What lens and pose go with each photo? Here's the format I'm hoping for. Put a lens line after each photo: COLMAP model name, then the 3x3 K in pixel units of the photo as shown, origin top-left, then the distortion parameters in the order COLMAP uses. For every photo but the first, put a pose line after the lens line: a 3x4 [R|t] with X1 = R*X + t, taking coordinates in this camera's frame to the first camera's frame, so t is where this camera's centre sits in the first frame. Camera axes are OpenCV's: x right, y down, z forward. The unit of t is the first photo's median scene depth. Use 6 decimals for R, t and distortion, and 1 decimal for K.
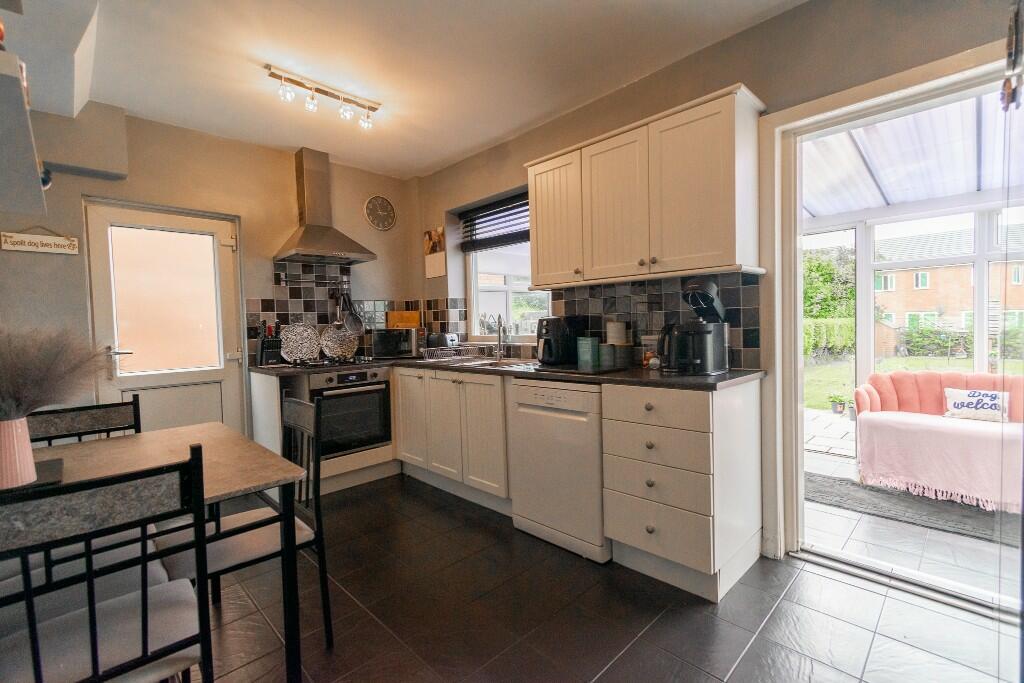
lens RADIAL K [[449.1, 0, 512.0], [0, 449.1, 341.5], [0, 0, 1]] dist [-0.001534, -0.000261]
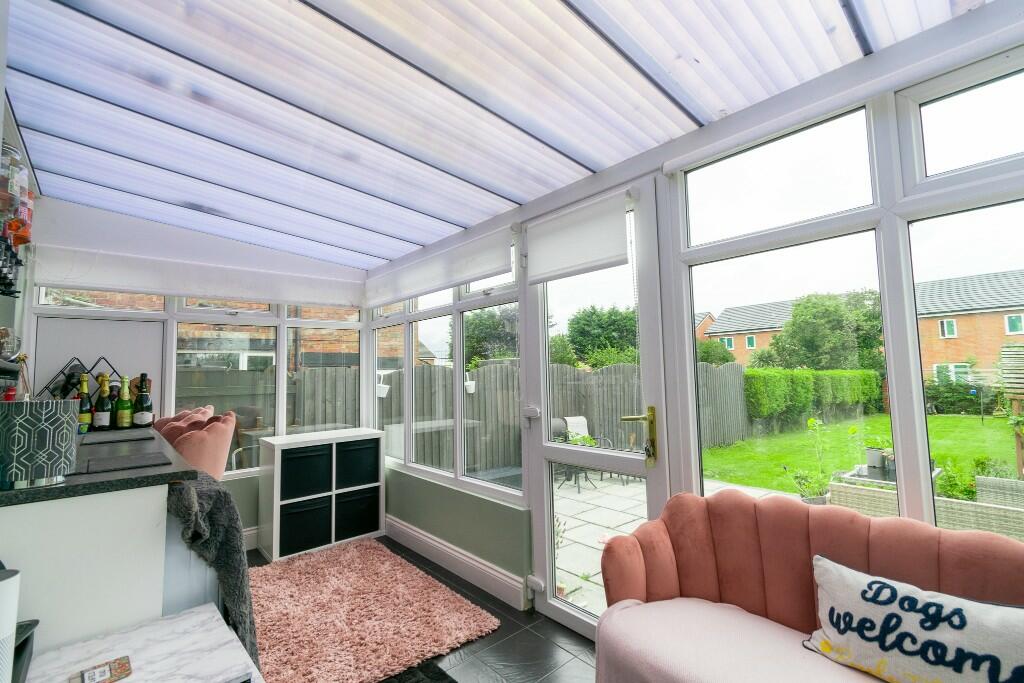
lens RADIAL K [[449.1, 0, 512.0], [0, 449.1, 341.5], [0, 0, 1]] dist [-0.001534, -0.000261]
pose [[0.998865, 0.002286, -0.047566, 0.515094], [-0.007561, 0.993791, -0.111009, -0.019276], [0.047017, 0.111243, 0.992680, 0.422873]]
